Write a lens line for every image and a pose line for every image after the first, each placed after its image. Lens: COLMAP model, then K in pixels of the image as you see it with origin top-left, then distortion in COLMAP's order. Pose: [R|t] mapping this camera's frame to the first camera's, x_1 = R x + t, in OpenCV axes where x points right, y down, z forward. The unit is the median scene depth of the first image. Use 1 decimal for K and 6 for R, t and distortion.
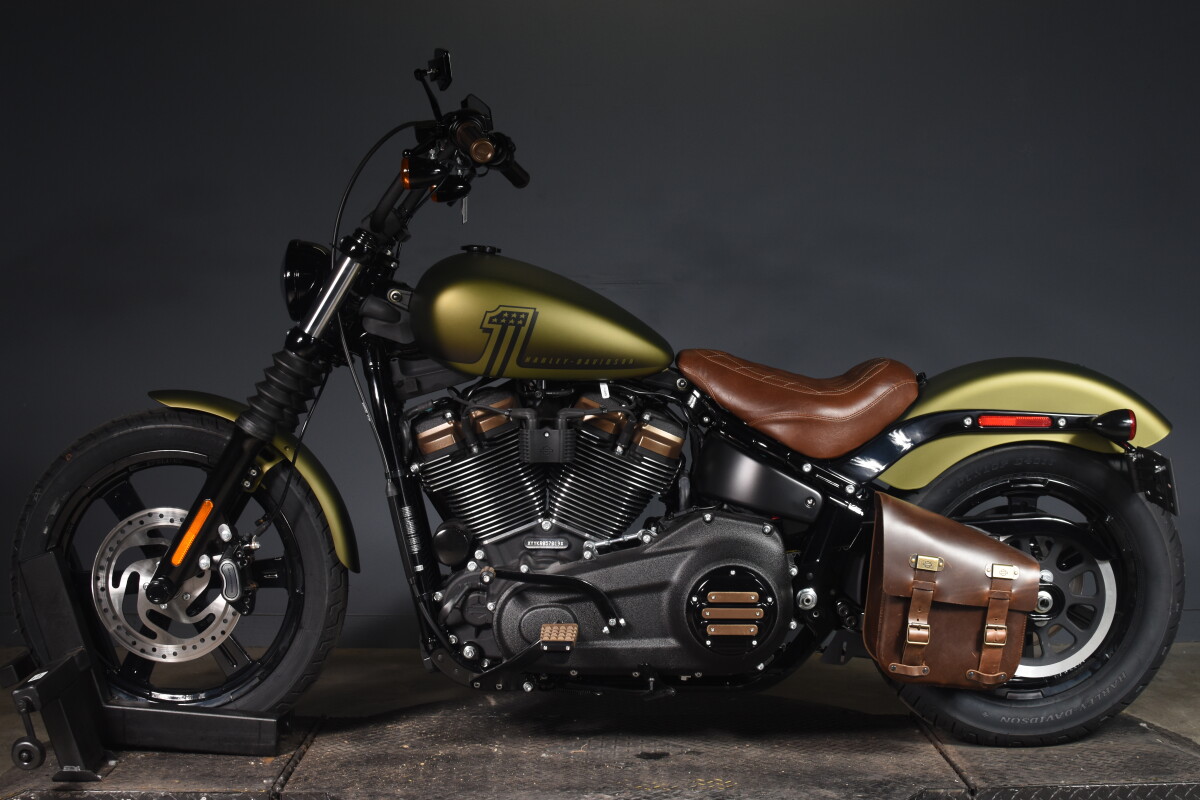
lens RADIAL K [[1846.9, 0, 600.0], [0, 1846.9, 400.0], [0, 0, 1]] dist [-0.018184, -0.000089]
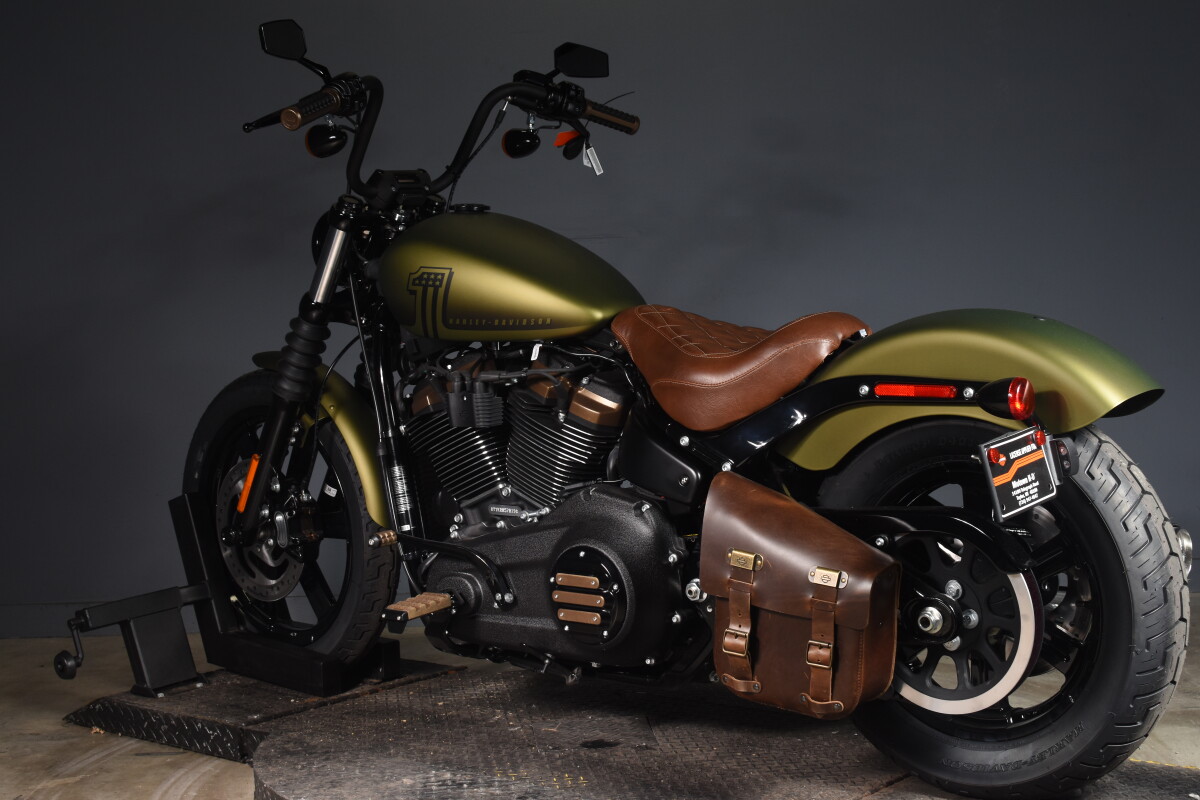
lens RADIAL K [[1782.0, 0, 600.0], [0, 1782.0, 400.0], [0, 0, 1]] dist [0.013867, 0.001166]
pose [[0.764874, 0.016186, -0.643977, 0.619686], [0.006977, 0.999417, 0.033407, -0.011040], [0.644142, -0.030045, 0.764315, 0.326658]]
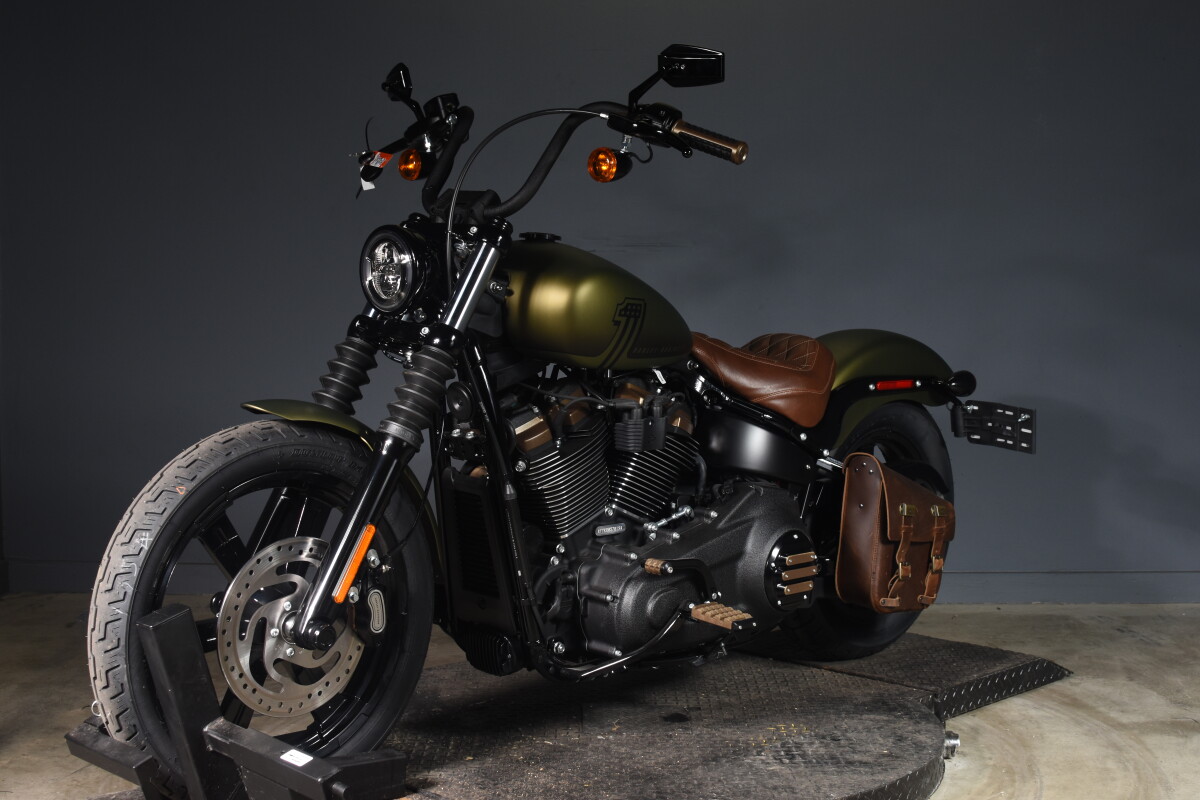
lens RADIAL K [[1782.0, 0, 600.0], [0, 1782.0, 400.0], [0, 0, 1]] dist [0.013867, 0.001166]
pose [[0.701215, -0.061530, 0.710290, -0.736989], [0.021680, 0.997648, 0.065020, -0.057865], [-0.712620, -0.030194, 0.700900, 0.326400]]
